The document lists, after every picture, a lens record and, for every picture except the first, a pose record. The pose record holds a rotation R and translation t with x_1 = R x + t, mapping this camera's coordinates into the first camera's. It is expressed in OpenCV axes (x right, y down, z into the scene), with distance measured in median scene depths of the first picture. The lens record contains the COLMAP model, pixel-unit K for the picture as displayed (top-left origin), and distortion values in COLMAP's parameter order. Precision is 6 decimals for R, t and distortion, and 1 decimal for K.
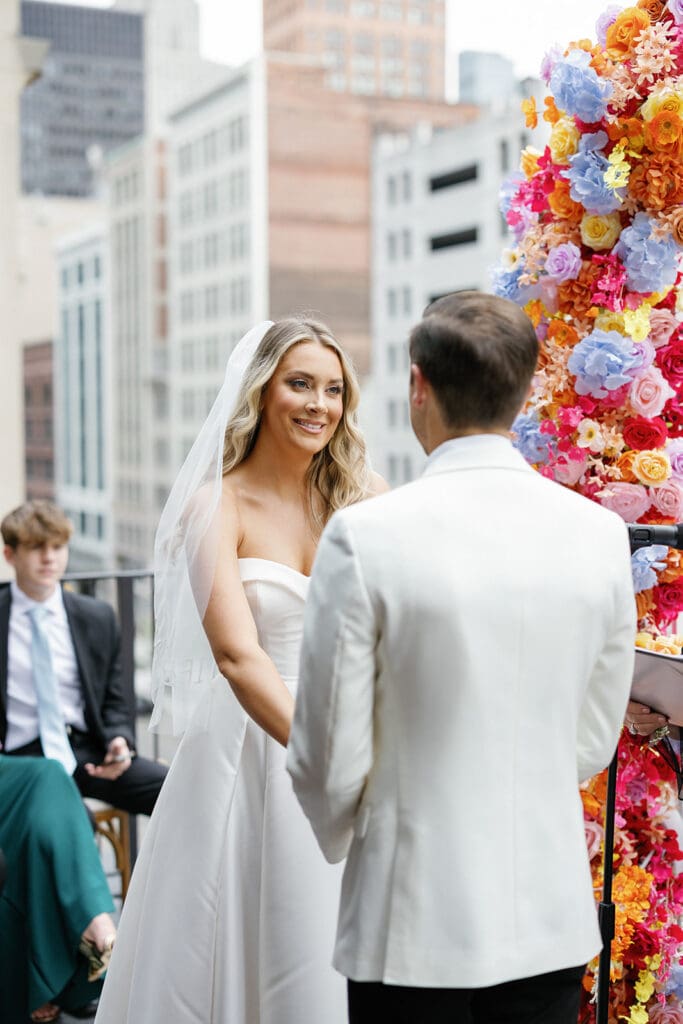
lens RADIAL K [[1436.4, 0, 341.5], [0, 1436.4, 512.0], [0, 0, 1]] dist [-0.014338, -0.005949]
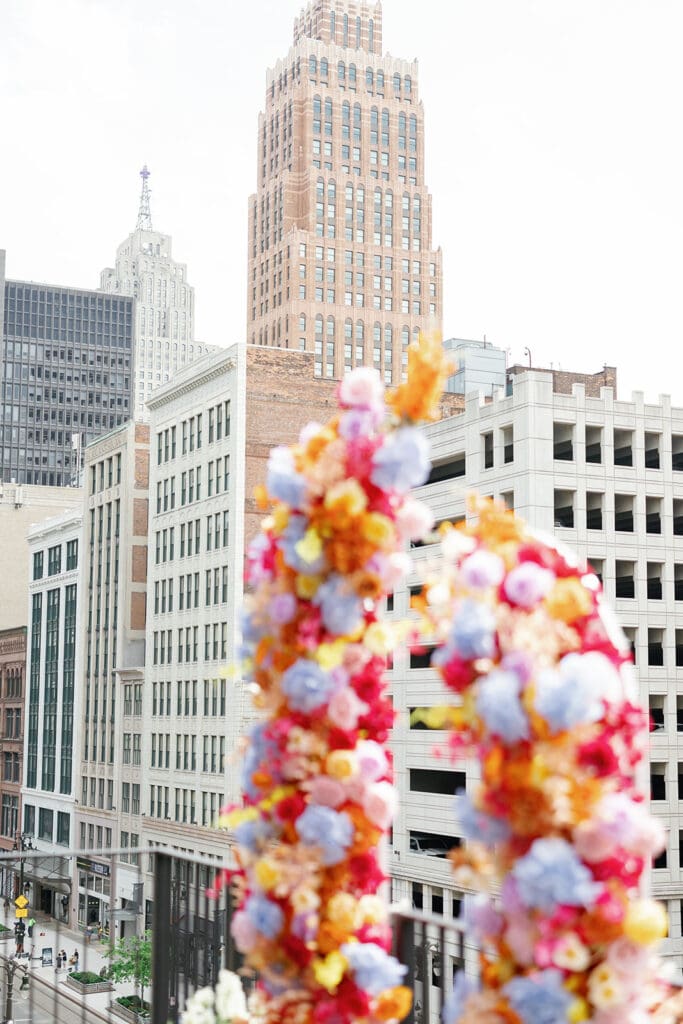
lens RADIAL K [[1521.6, 0, 339.8], [0, 1521.6, 563.0], [0, 0, 1]] dist [-0.001580, 0.019971]
pose [[0.999893, 0.013052, 0.006641, 0.196567], [-0.011785, 0.986375, -0.164087, 0.013141], [-0.008692, 0.163991, 0.986423, -0.391283]]
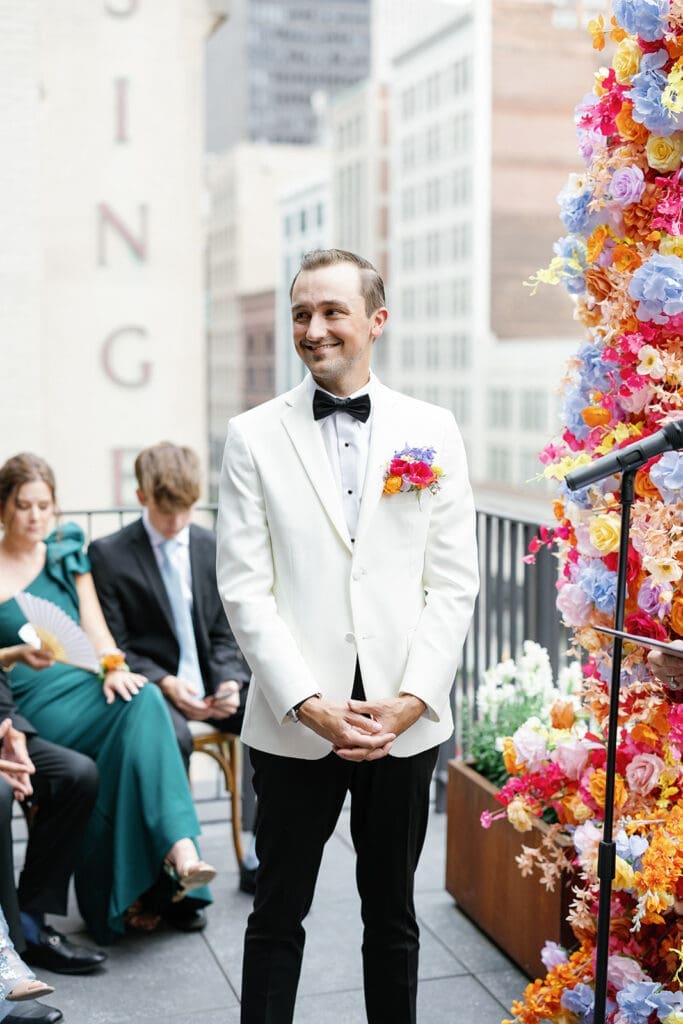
lens RADIAL K [[1451.1, 0, 341.5], [0, 1451.1, 512.0], [0, 0, 1]] dist [0.008908, -0.143007]
pose [[0.988281, 0.017893, -0.151595, 0.114593], [-0.012707, 0.999303, 0.035111, 0.016709], [0.152118, -0.032773, 0.987819, -0.017828]]
